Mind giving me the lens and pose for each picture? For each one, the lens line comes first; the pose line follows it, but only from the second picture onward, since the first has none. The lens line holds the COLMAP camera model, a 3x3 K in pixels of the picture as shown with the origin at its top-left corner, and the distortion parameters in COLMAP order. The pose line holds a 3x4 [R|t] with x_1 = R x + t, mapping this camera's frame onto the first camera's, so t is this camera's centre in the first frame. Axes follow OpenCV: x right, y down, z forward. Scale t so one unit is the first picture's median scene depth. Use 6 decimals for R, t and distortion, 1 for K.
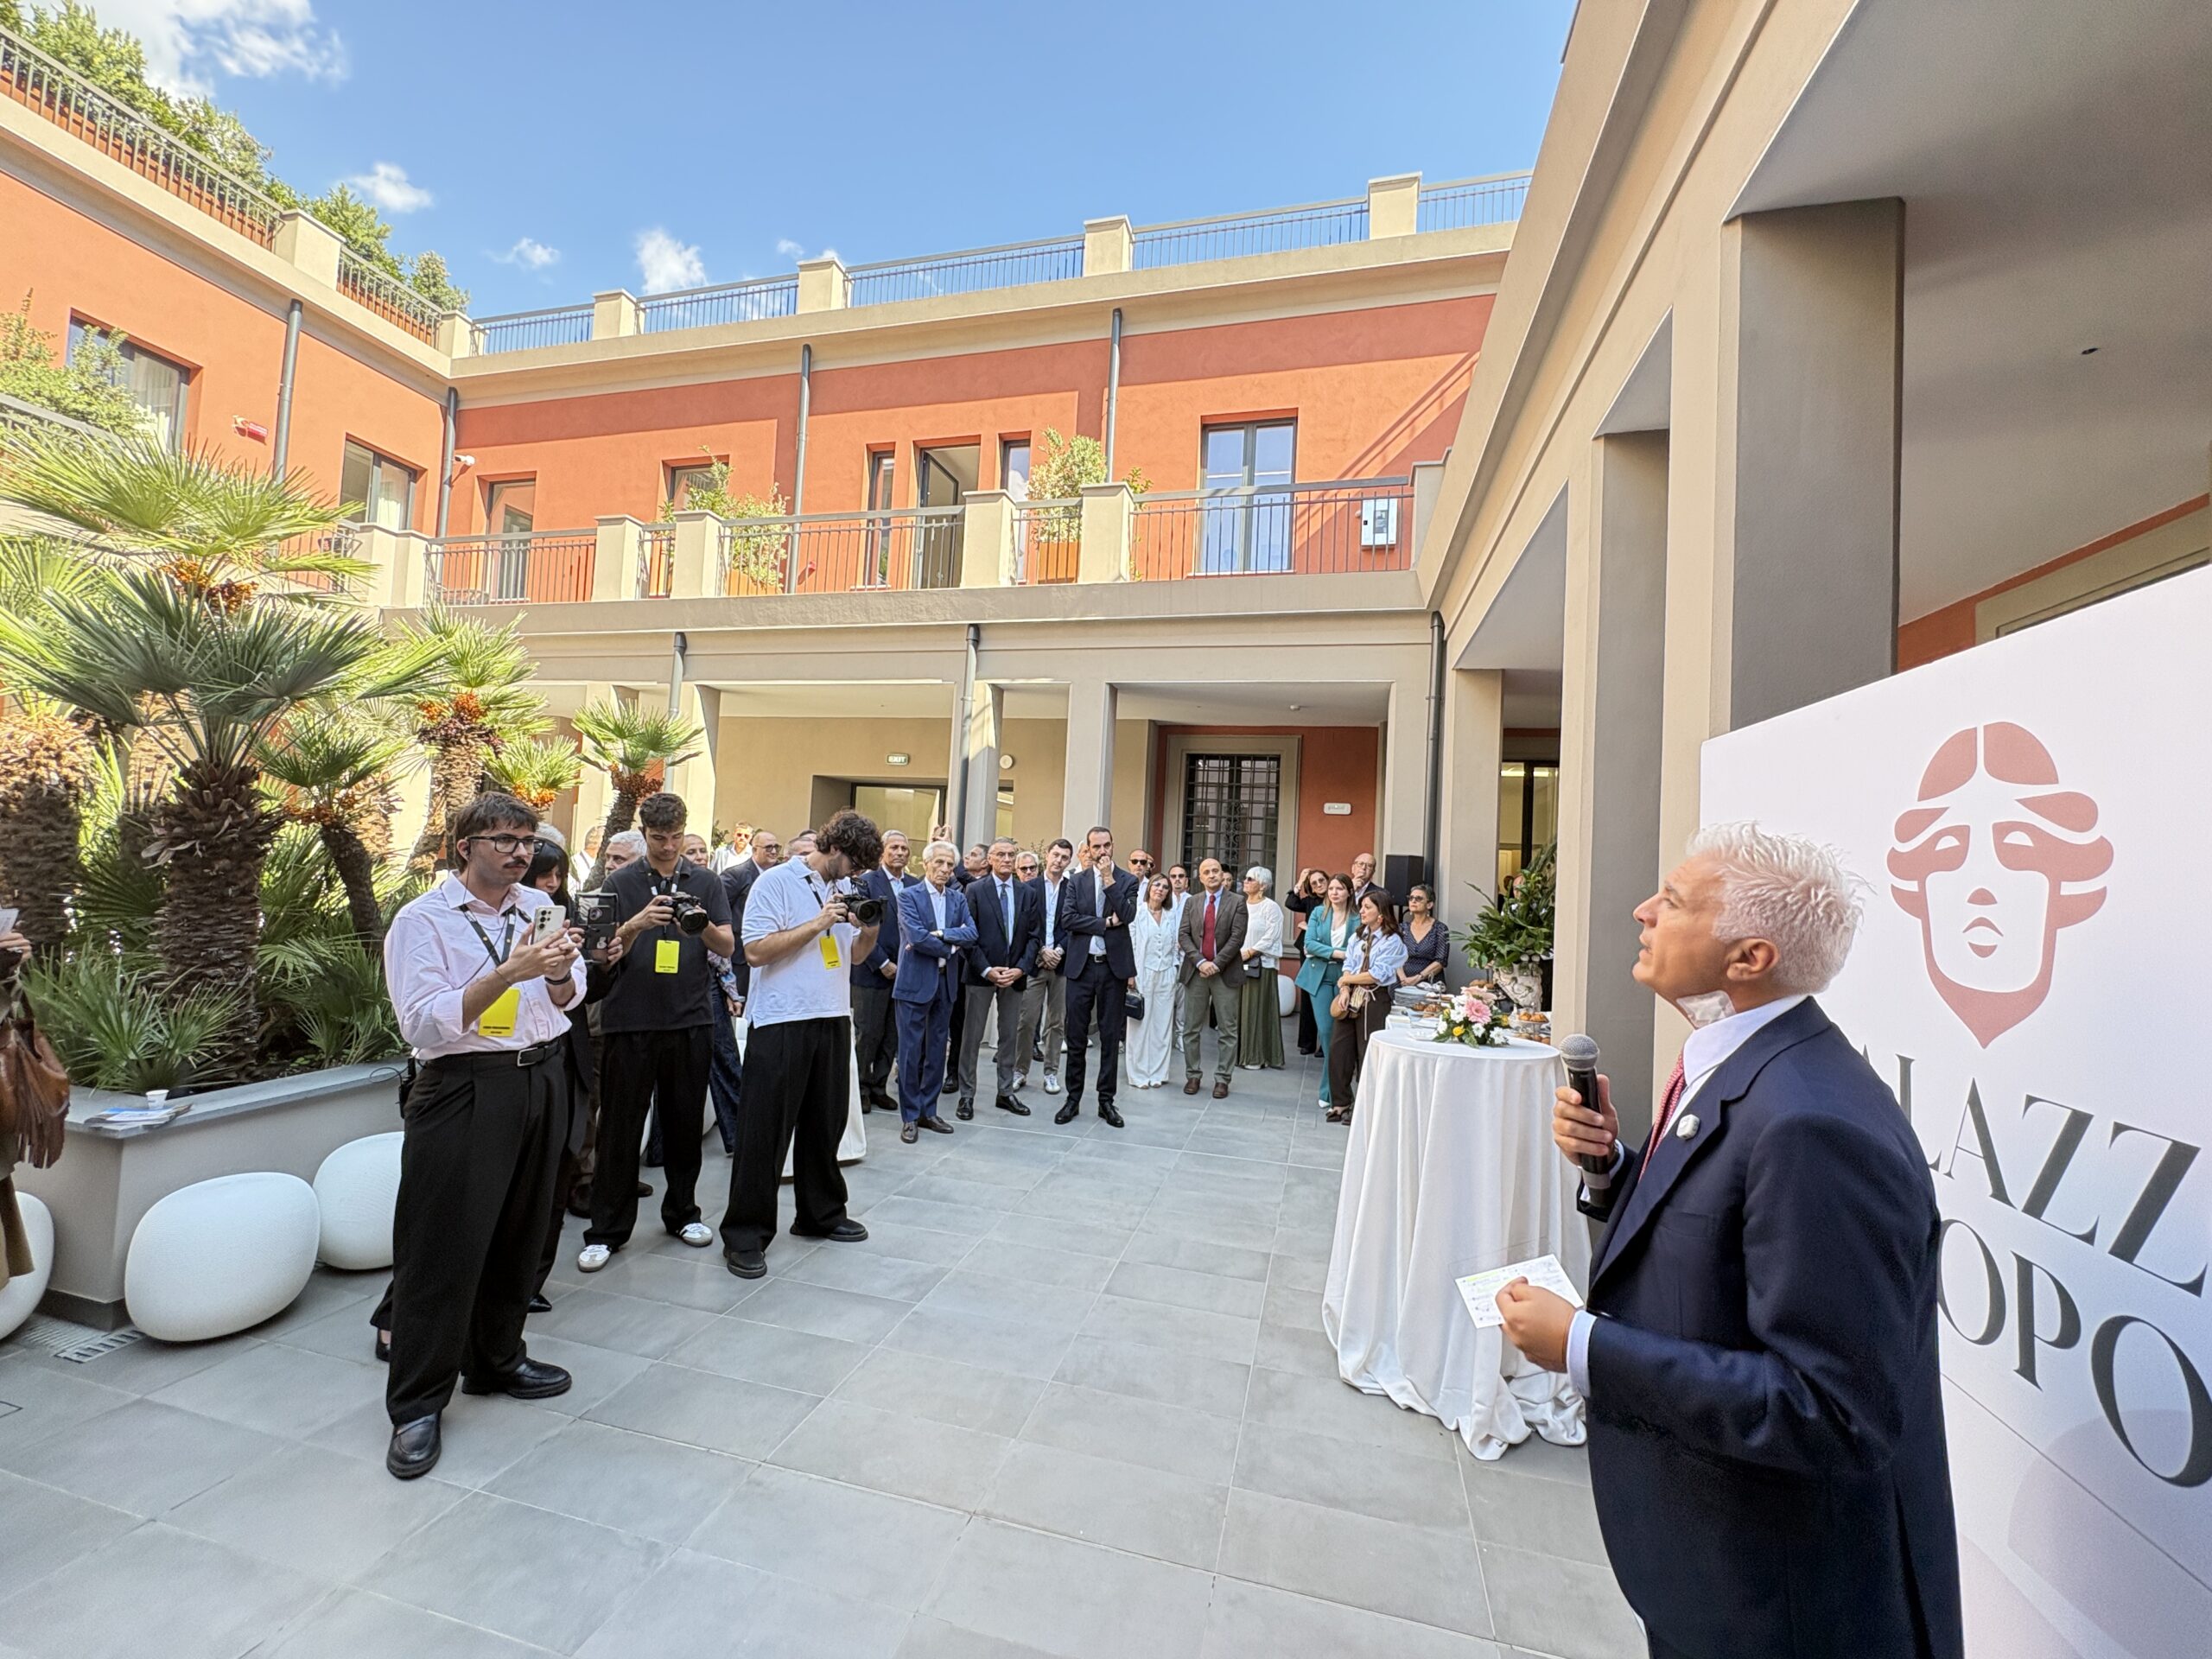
lens RADIAL K [[901.5, 0, 1106.0], [0, 901.5, 829.5], [0, 0, 1]] dist [0.002111, -0.000291]
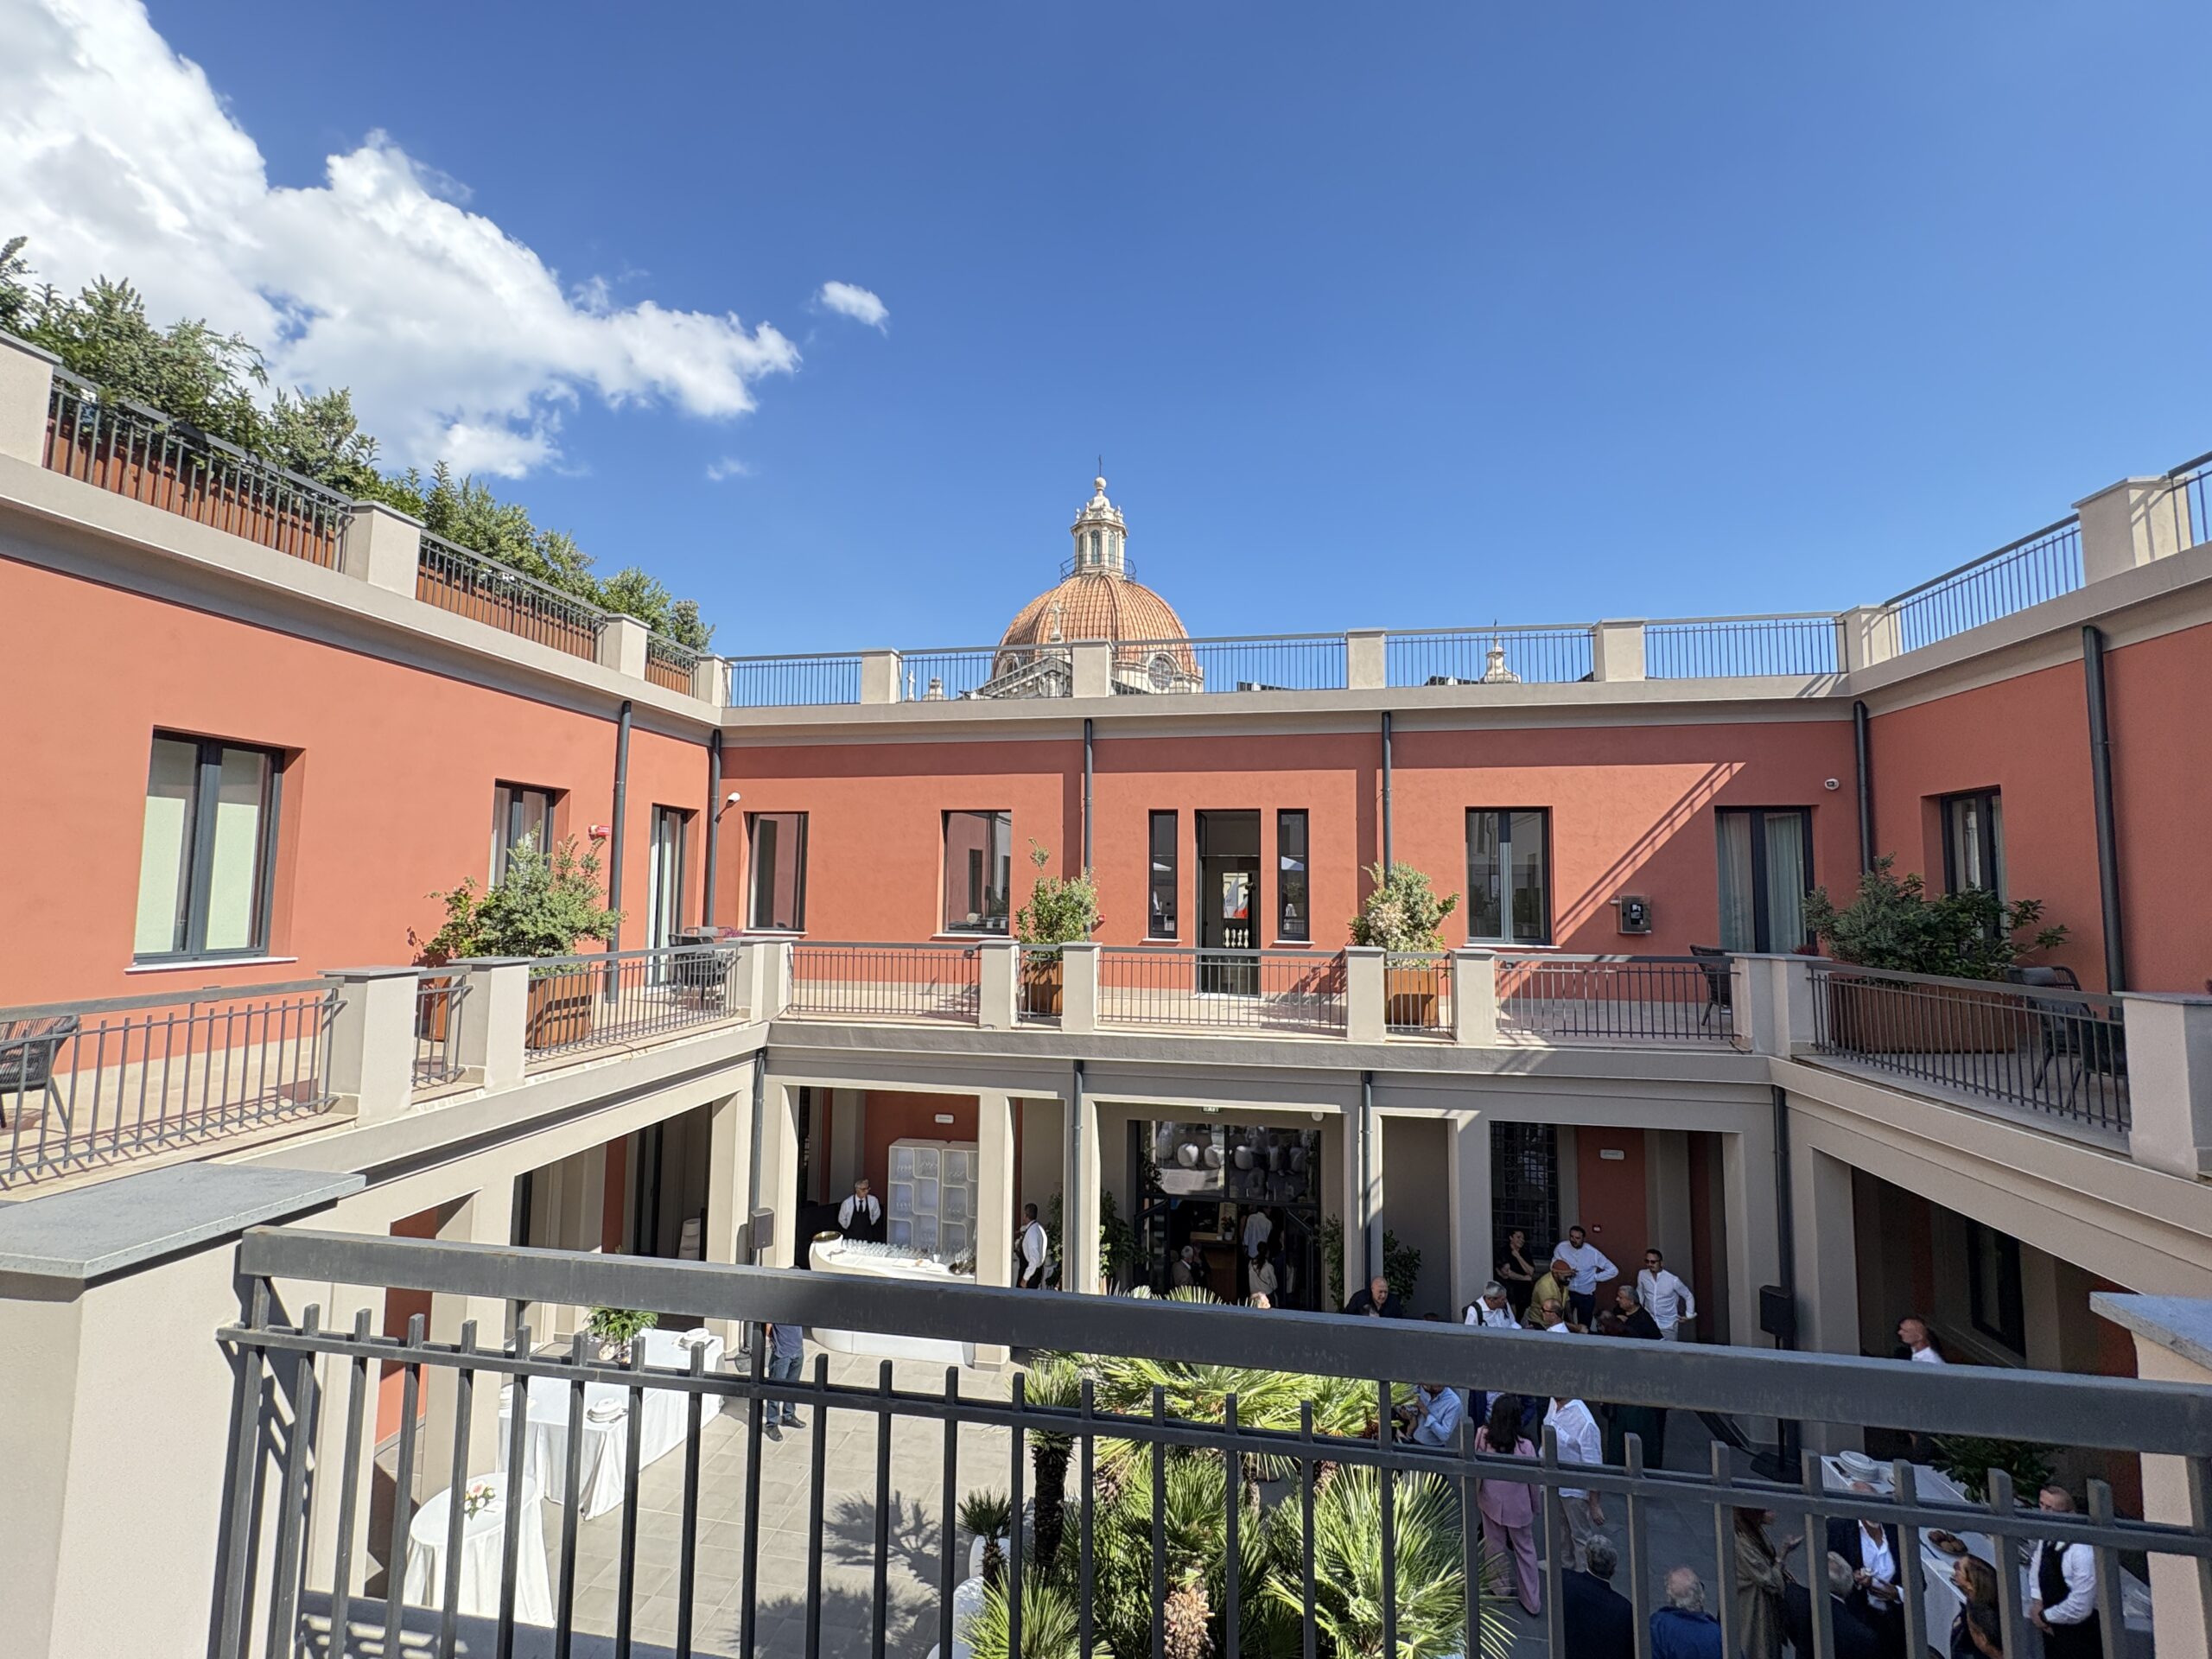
lens RADIAL K [[901.5, 0, 1106.0], [0, 901.5, 829.5], [0, 0, 1]] dist [0.002111, -0.000291]
pose [[0.994457, -0.034353, 0.099369, -0.478825], [0.036735, 0.999078, -0.022239, -0.421254], [-0.098513, 0.025766, 0.994802, -0.120648]]
